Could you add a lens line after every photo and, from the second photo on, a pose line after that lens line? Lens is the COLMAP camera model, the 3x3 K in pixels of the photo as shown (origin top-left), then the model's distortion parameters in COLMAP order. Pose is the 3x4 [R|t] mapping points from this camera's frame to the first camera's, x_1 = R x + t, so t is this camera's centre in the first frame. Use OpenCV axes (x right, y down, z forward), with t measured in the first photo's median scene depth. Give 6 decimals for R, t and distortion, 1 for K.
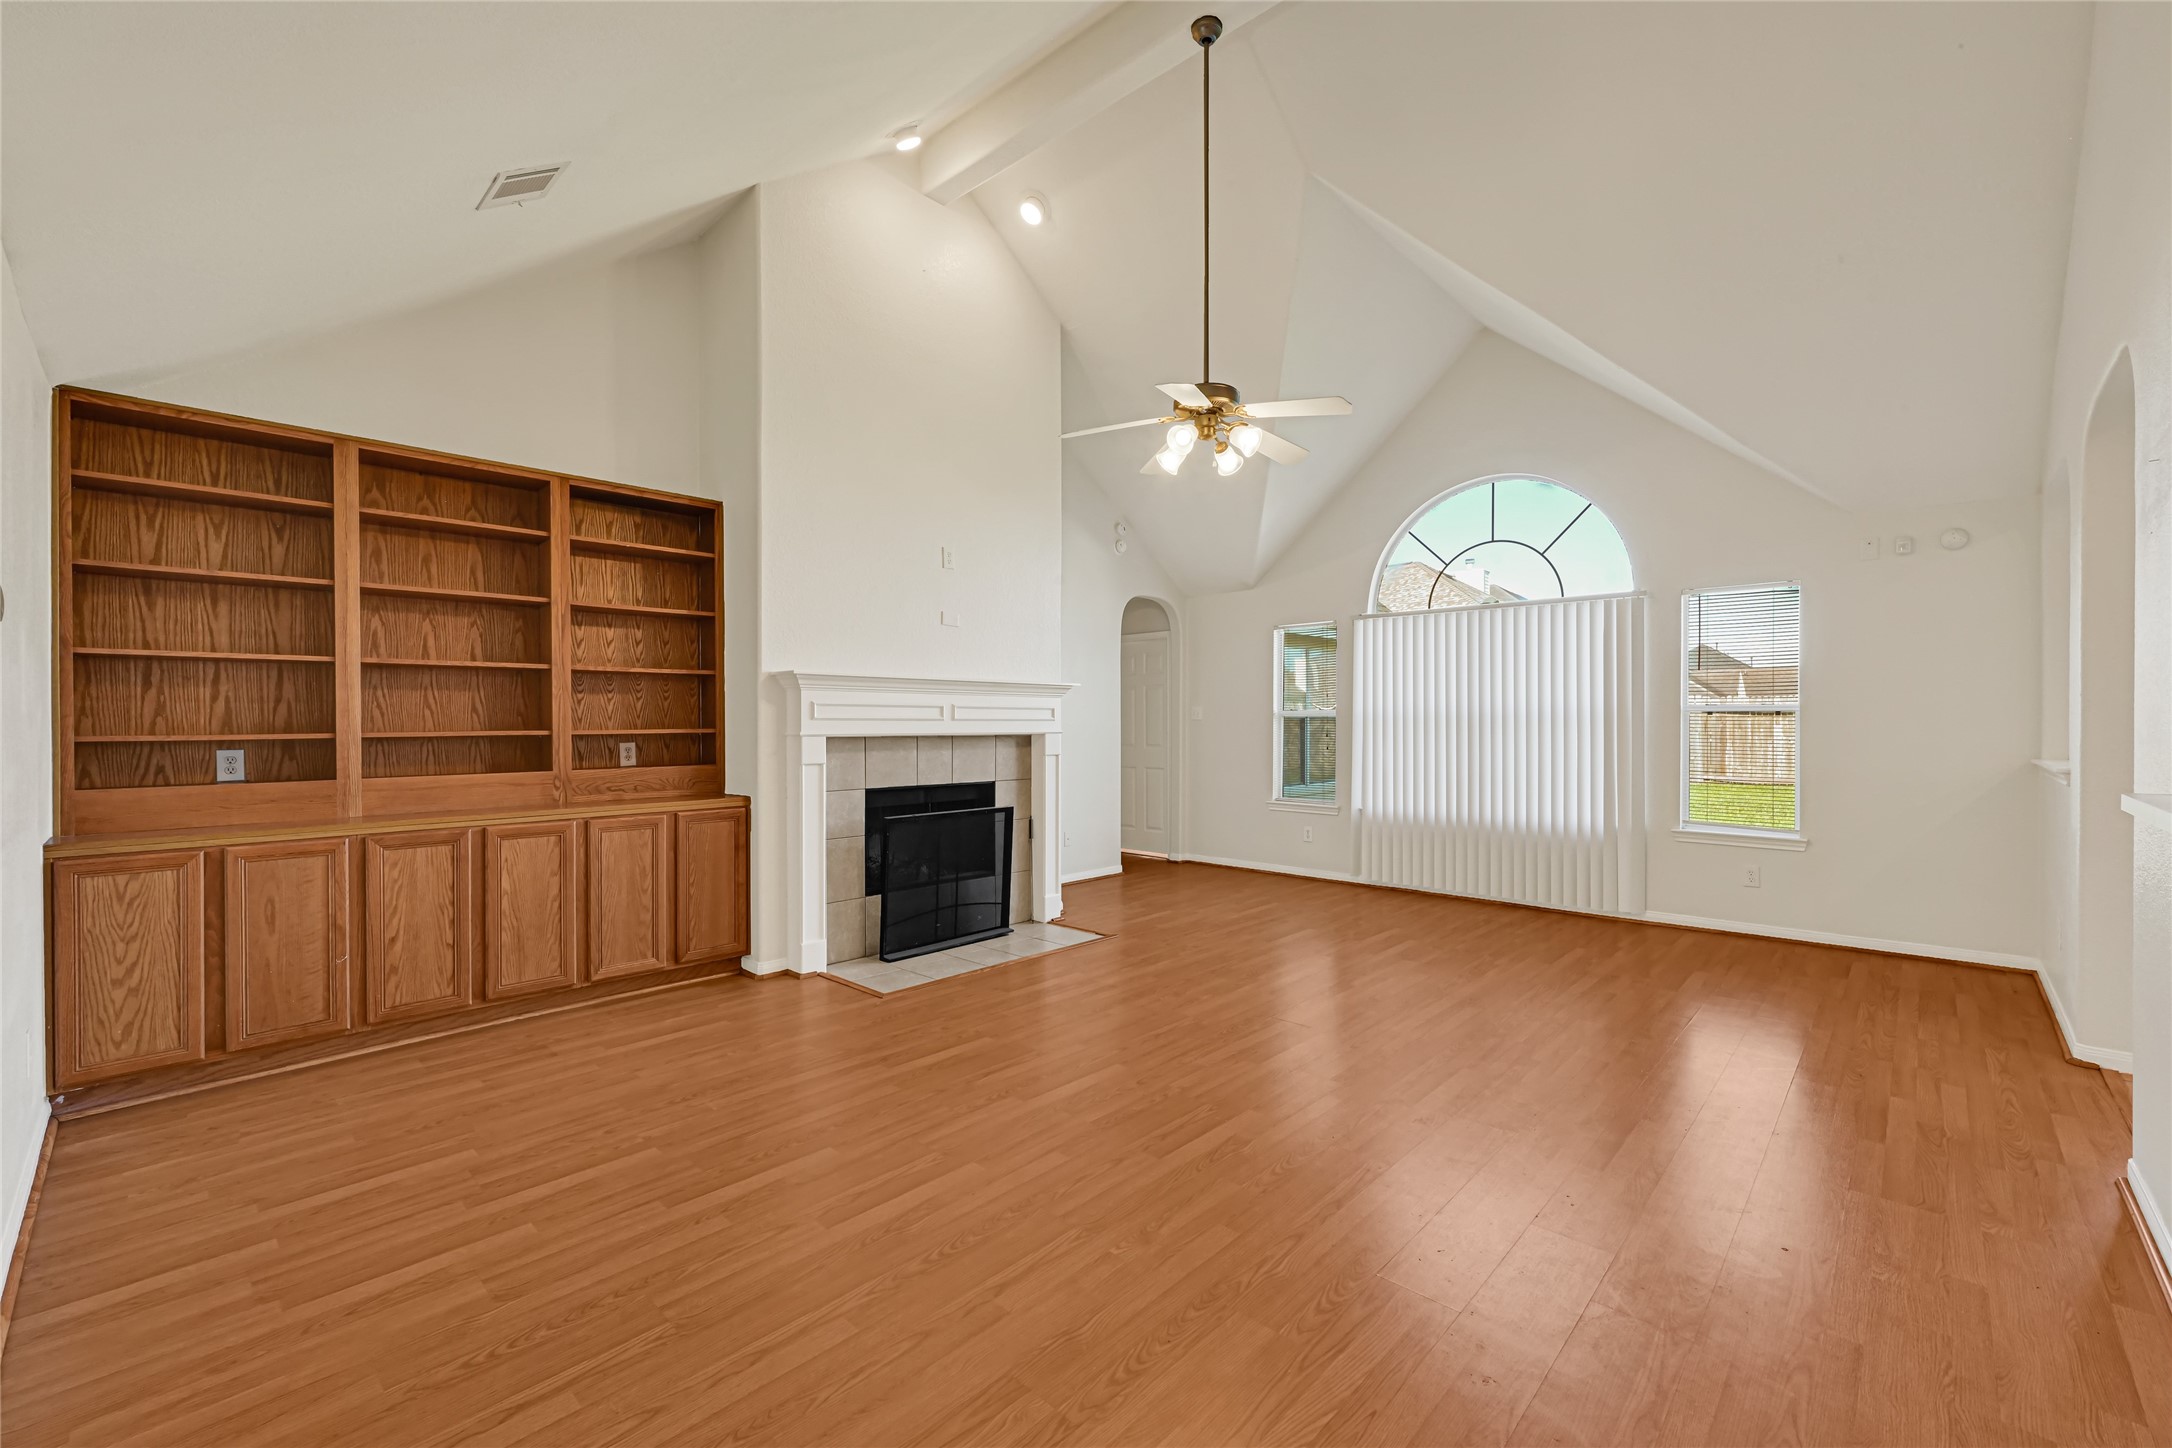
lens RADIAL K [[885.1, 0, 1091.9], [0, 885.1, 721.0], [0, 0, 1]] dist [0.000046, -0.000125]
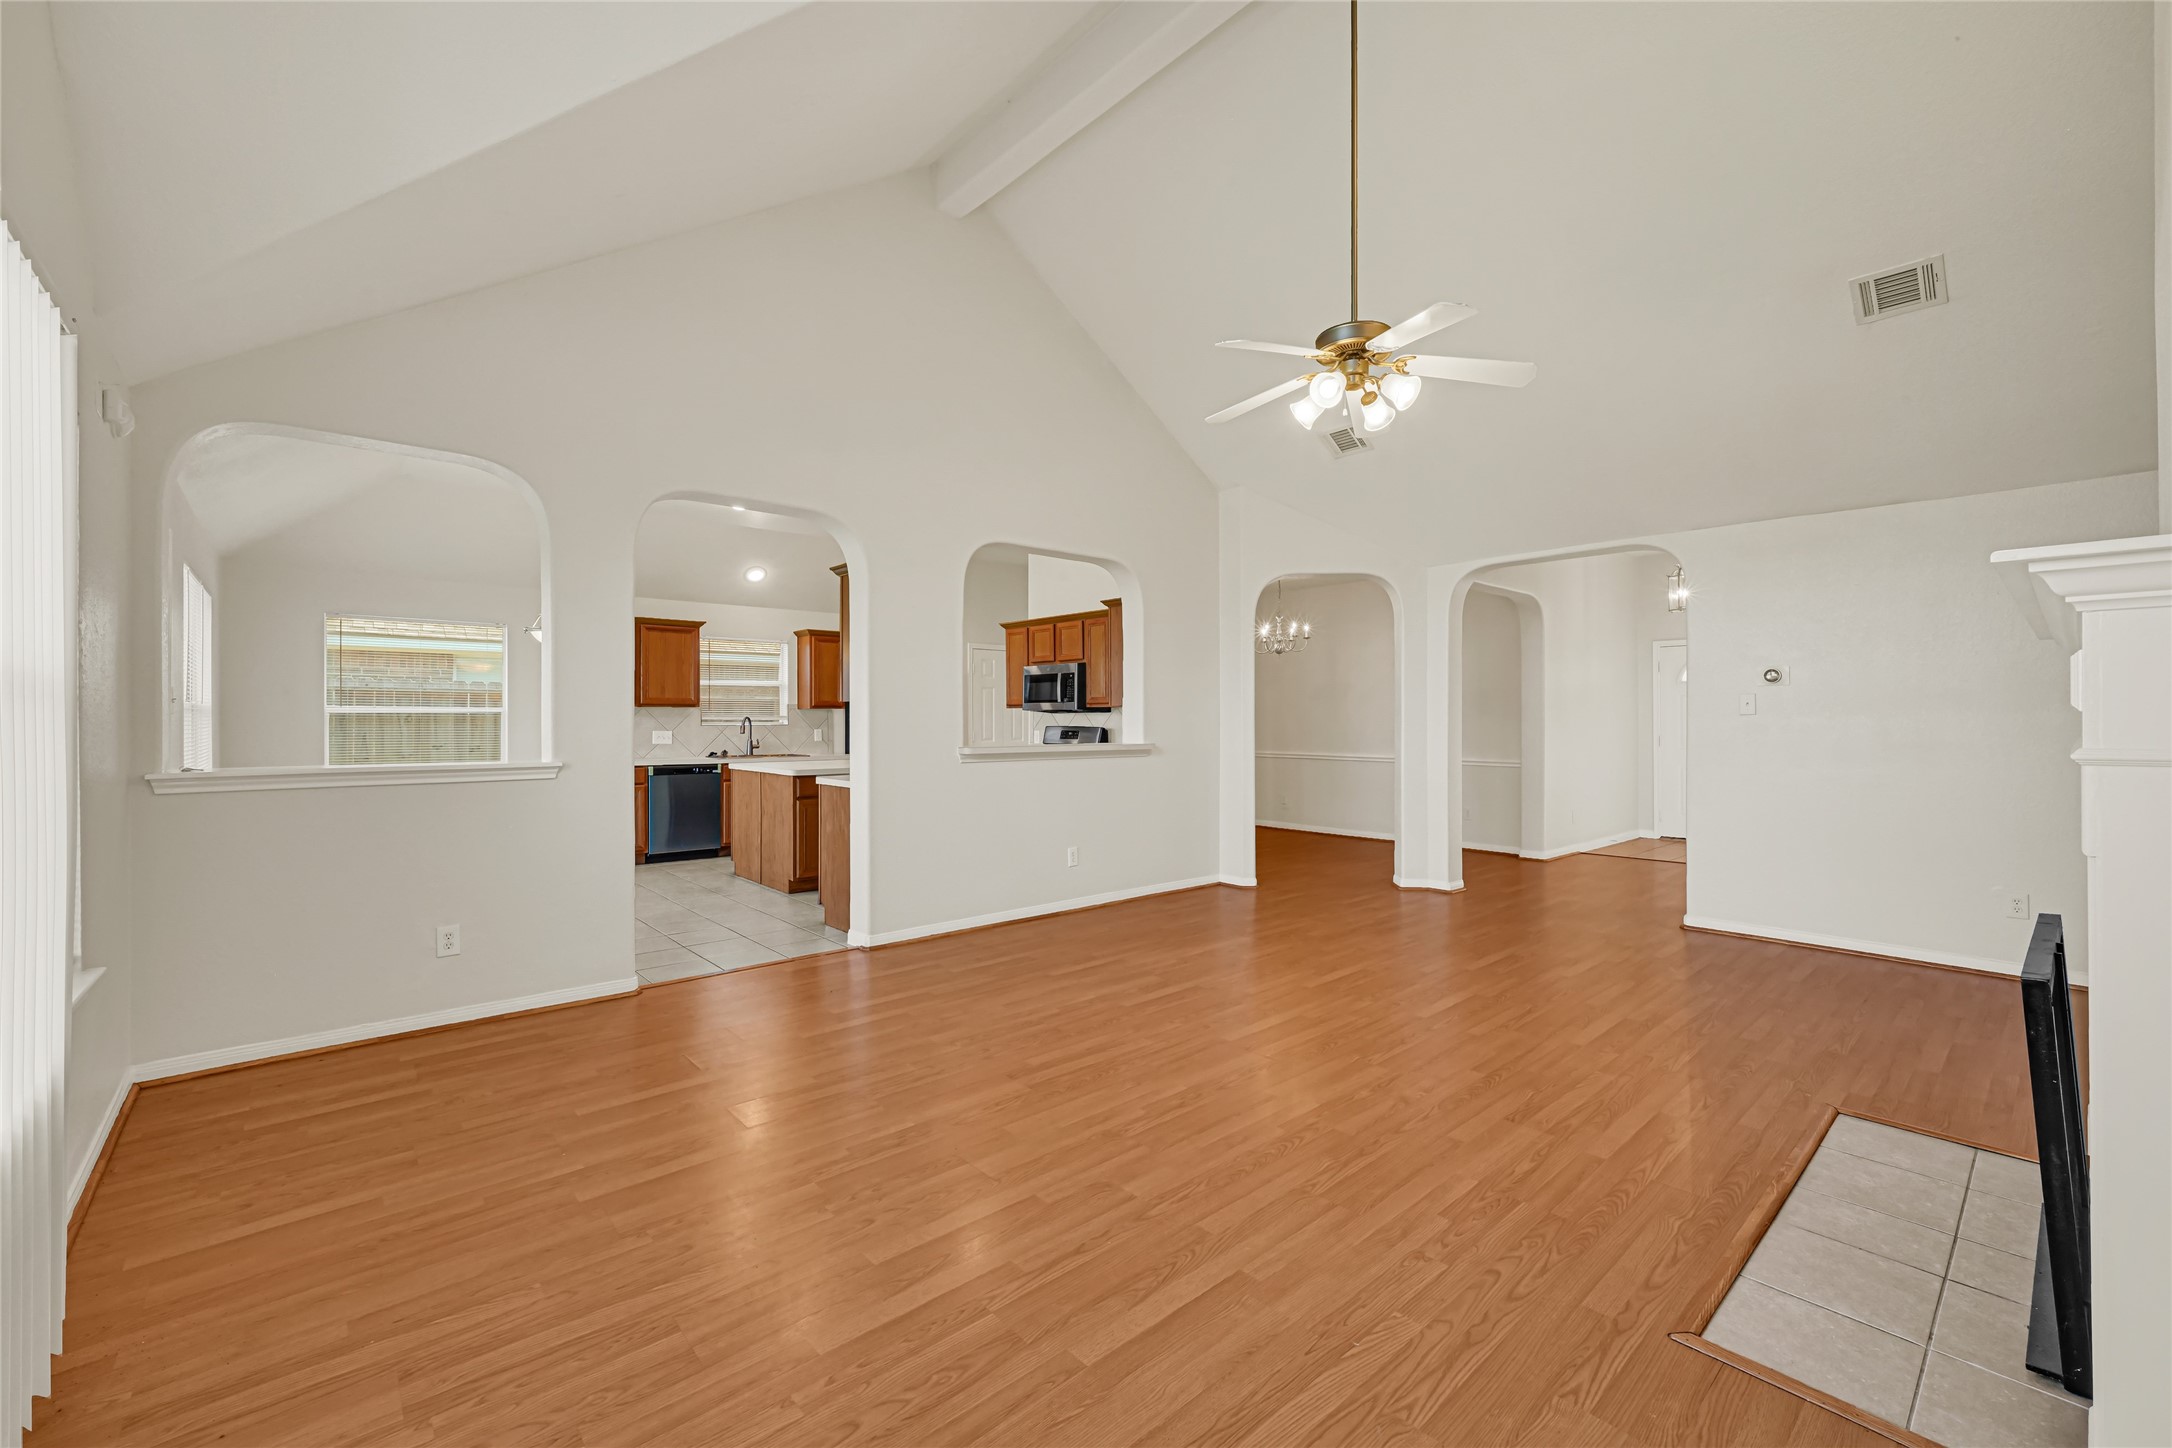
lens RADIAL K [[885.1, 0, 1091.9], [0, 885.1, 721.0], [0, 0, 1]] dist [0.000046, -0.000125]
pose [[-0.996007, 0.001962, 0.089248, 0.289991], [0.002087, 0.999997, 0.001299, 0.000858], [-0.089245, 0.001480, -0.996009, 1.775329]]
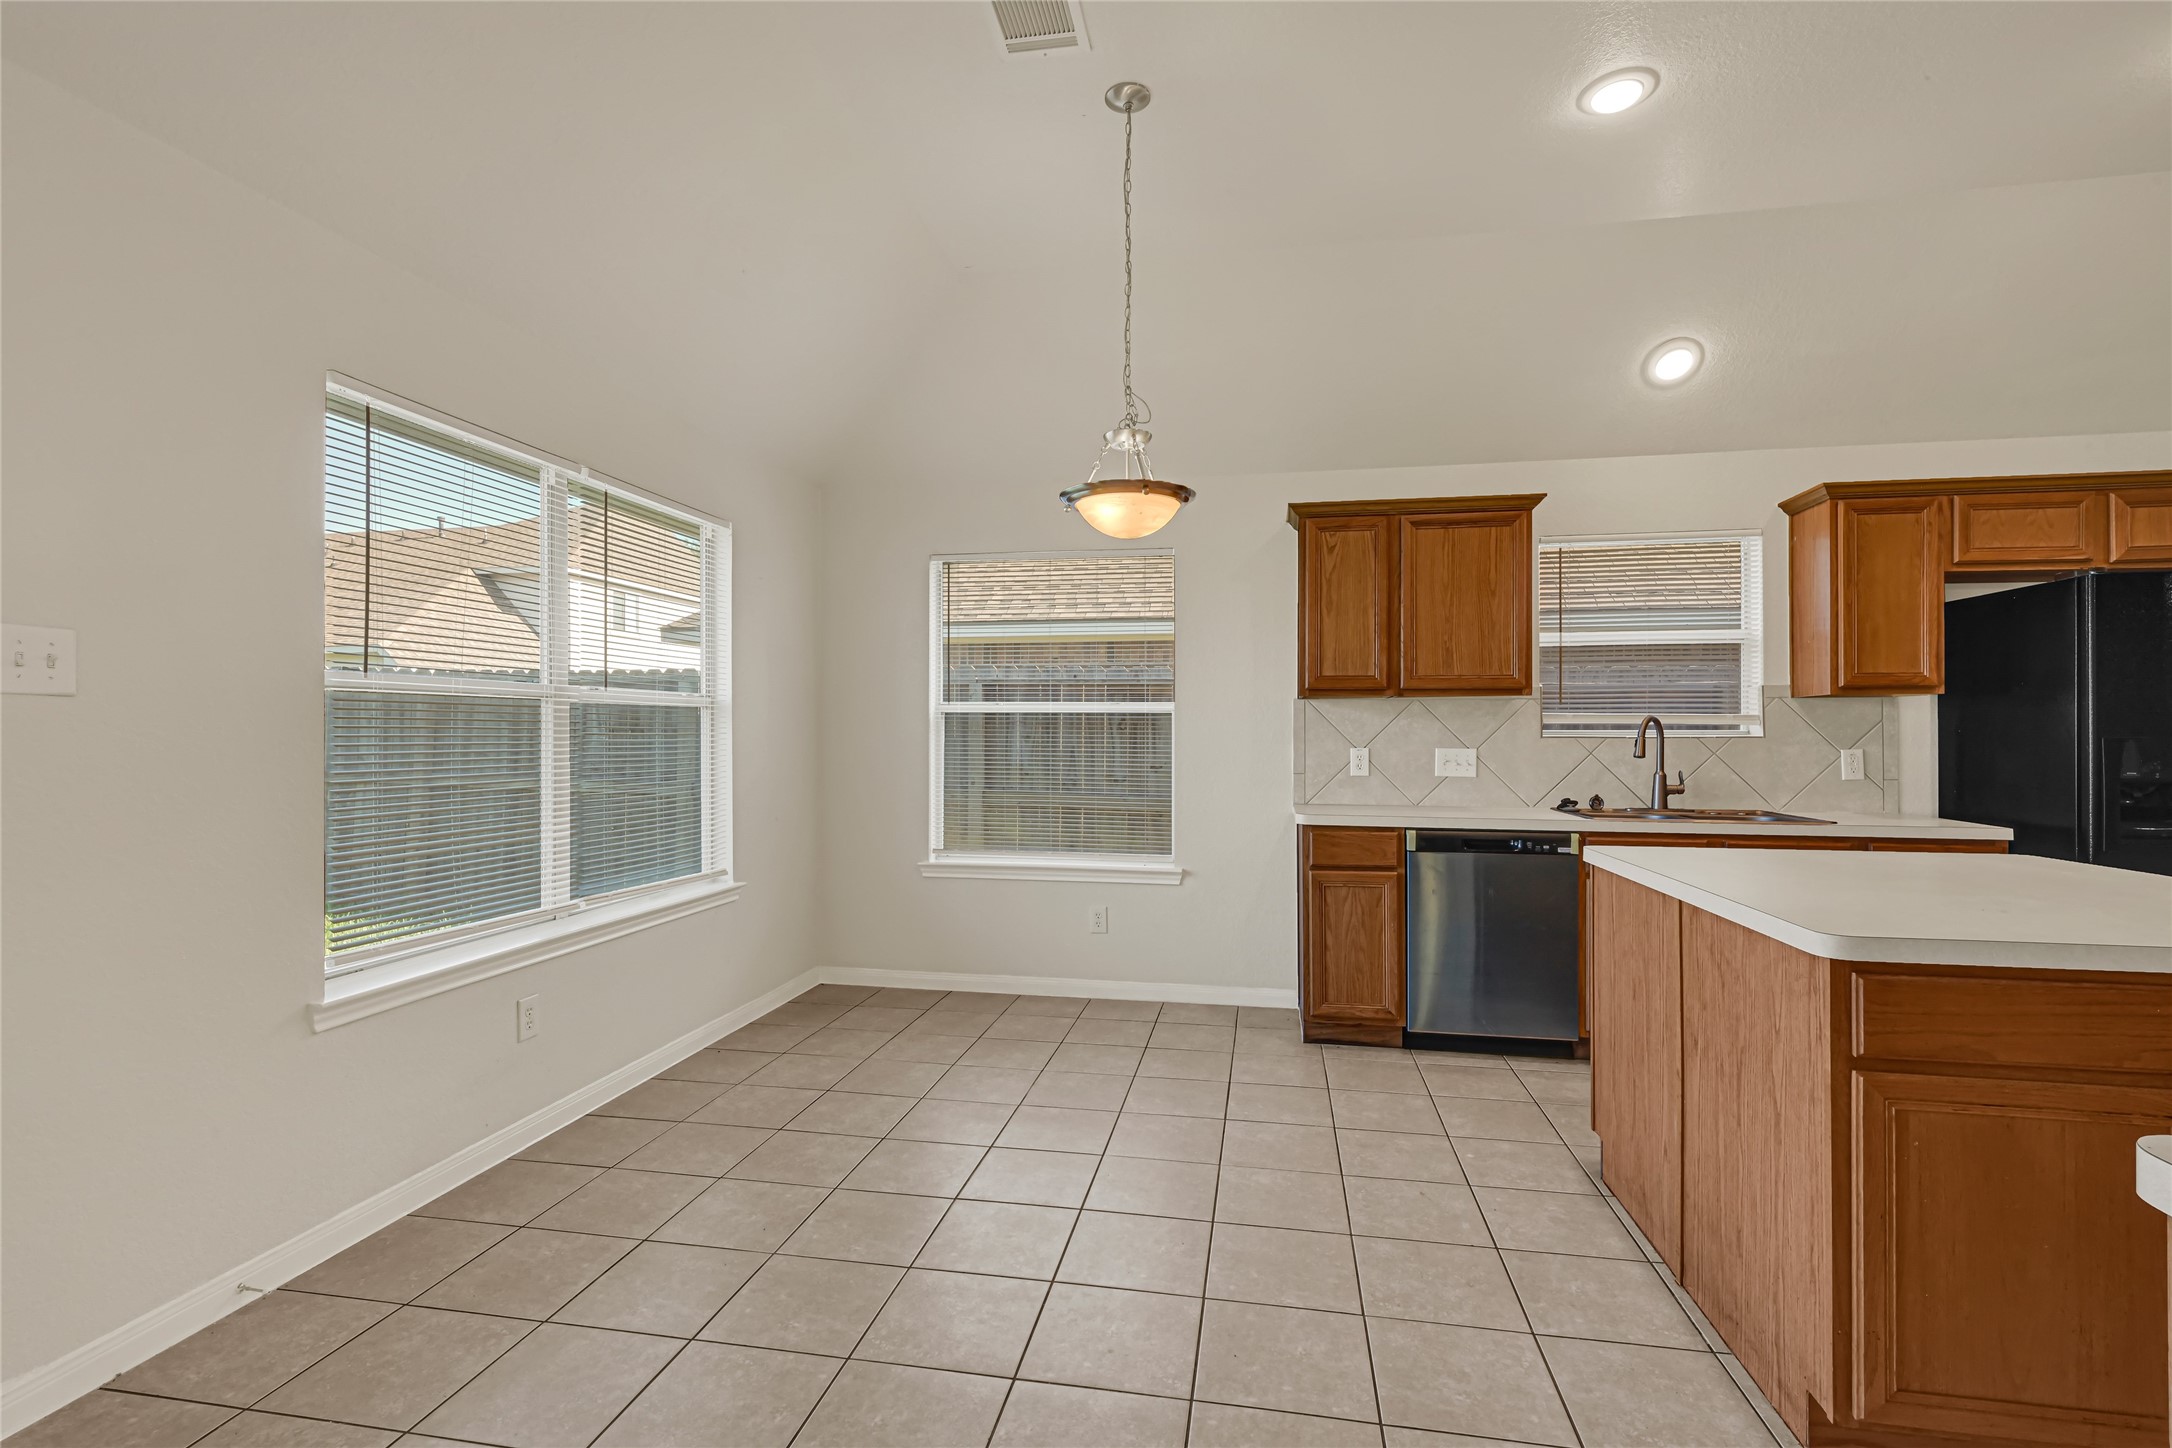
lens RADIAL K [[996.4, 0, 1086.0], [0, 996.4, 724.0], [0, 0, 1]] dist [-0.000660, -0.000293]
pose [[-0.542026, 0.007276, 0.840330, 0.784795], [-0.000659, 0.999959, -0.009084, 0.007866], [-0.840361, -0.005478, -0.541999, 0.726329]]
